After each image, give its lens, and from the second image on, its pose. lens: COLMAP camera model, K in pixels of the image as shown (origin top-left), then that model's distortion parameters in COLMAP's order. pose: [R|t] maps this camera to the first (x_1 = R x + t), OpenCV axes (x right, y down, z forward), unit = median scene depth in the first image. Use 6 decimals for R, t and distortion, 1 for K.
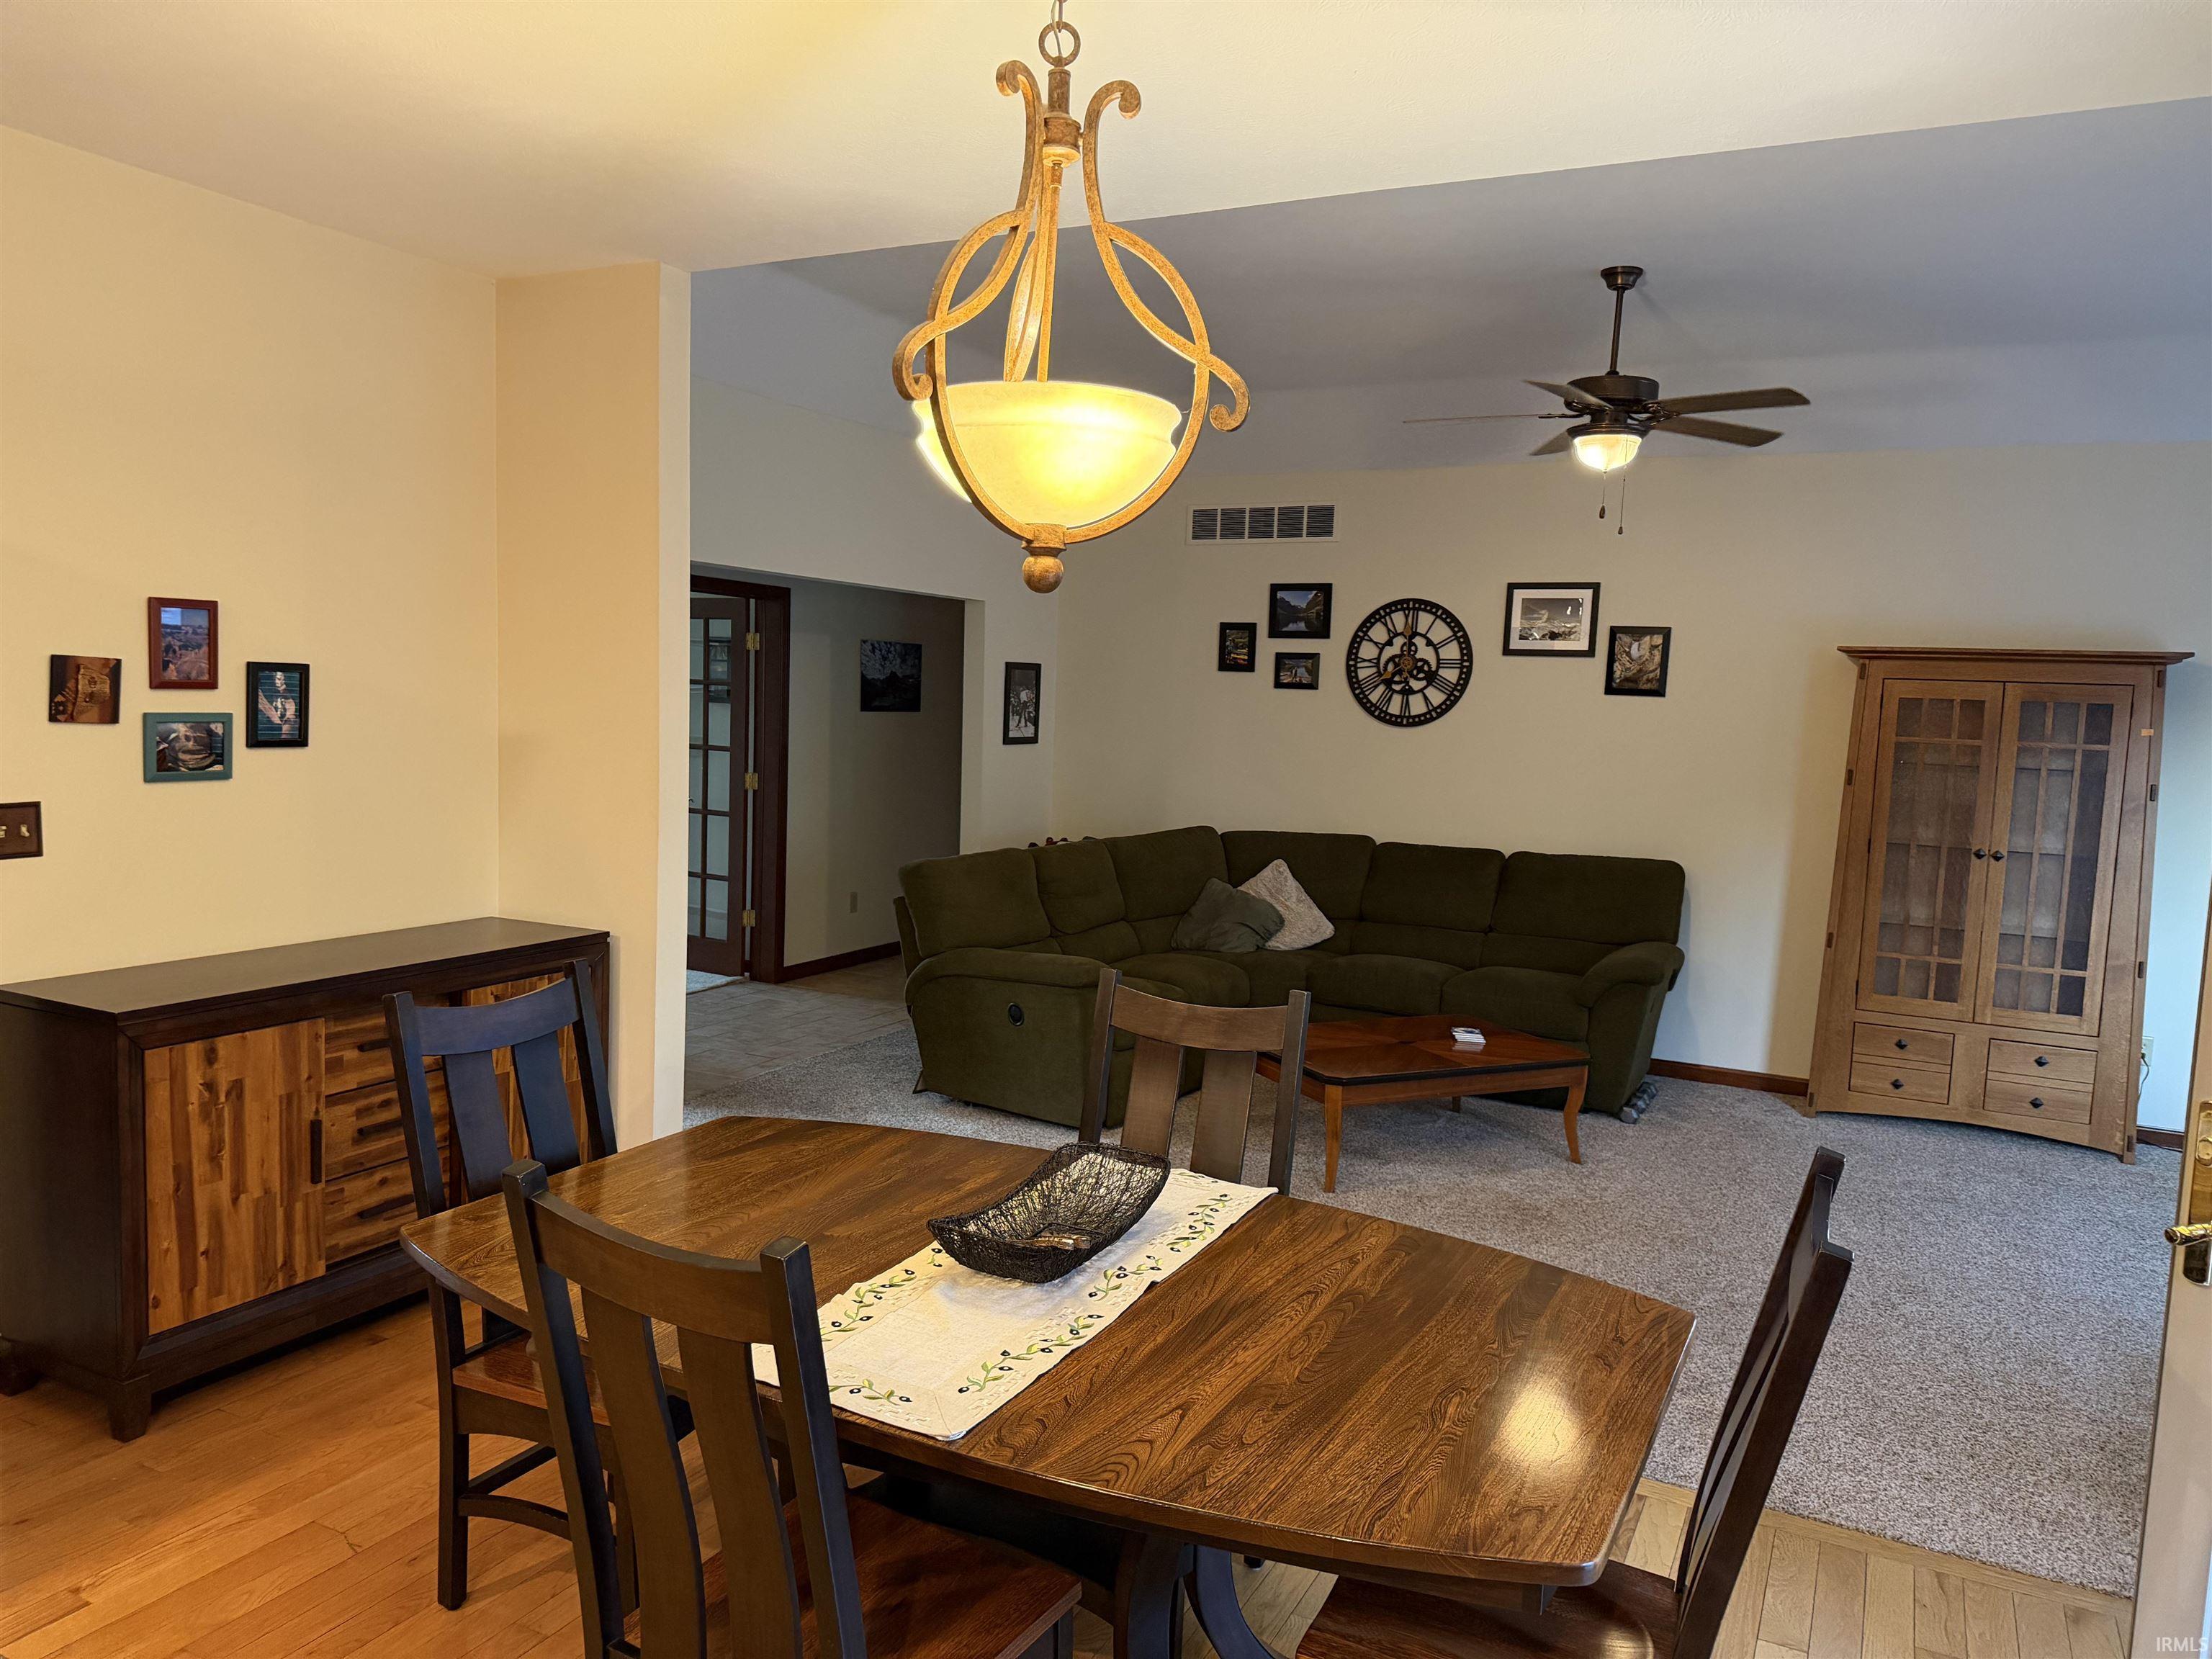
lens RADIAL K [[1540.6, 0, 1103.7], [0, 1540.6, 836.3], [0, 0, 1]] dist [0.024203, -0.018458]
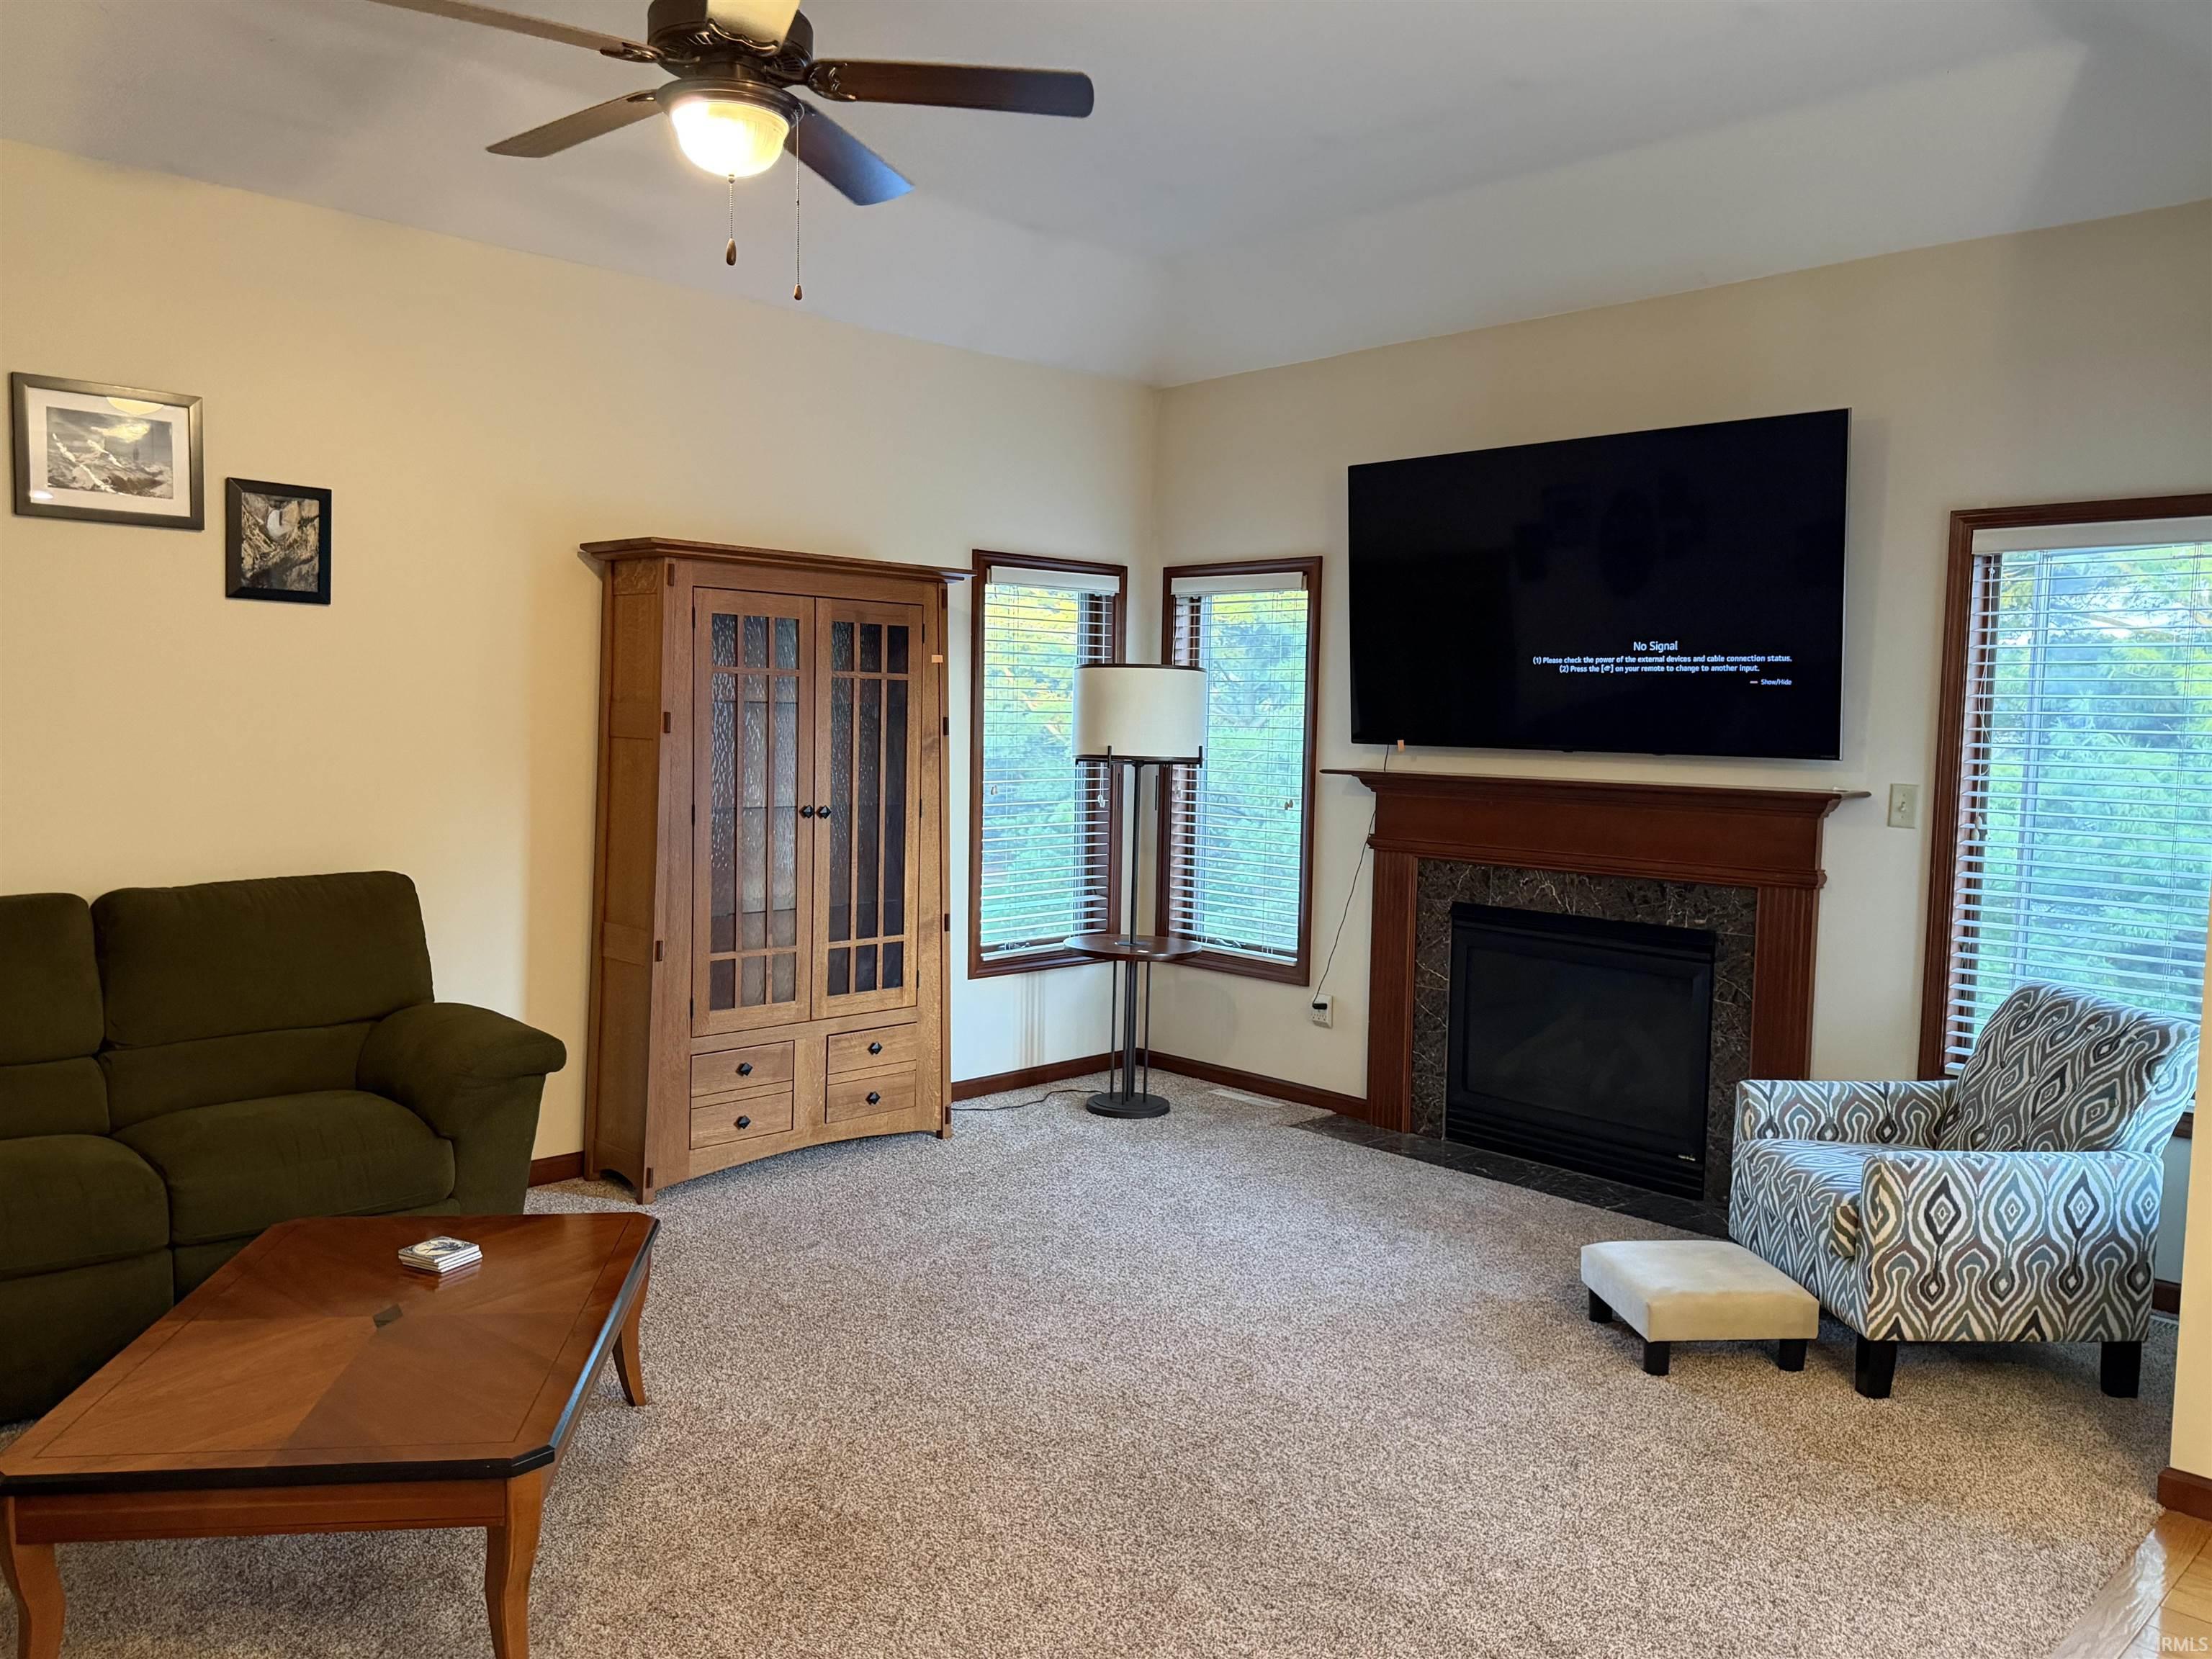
lens RADIAL K [[1618.9, 0, 1105.8], [0, 1618.9, 814.5], [0, 0, 1]] dist [0.000811, -0.012675]
pose [[0.299436, -0.090798, 0.949786, -0.158967], [0.074593, 0.994642, 0.071570, -0.030714], [-0.951196, 0.049417, 0.304605, 0.520754]]
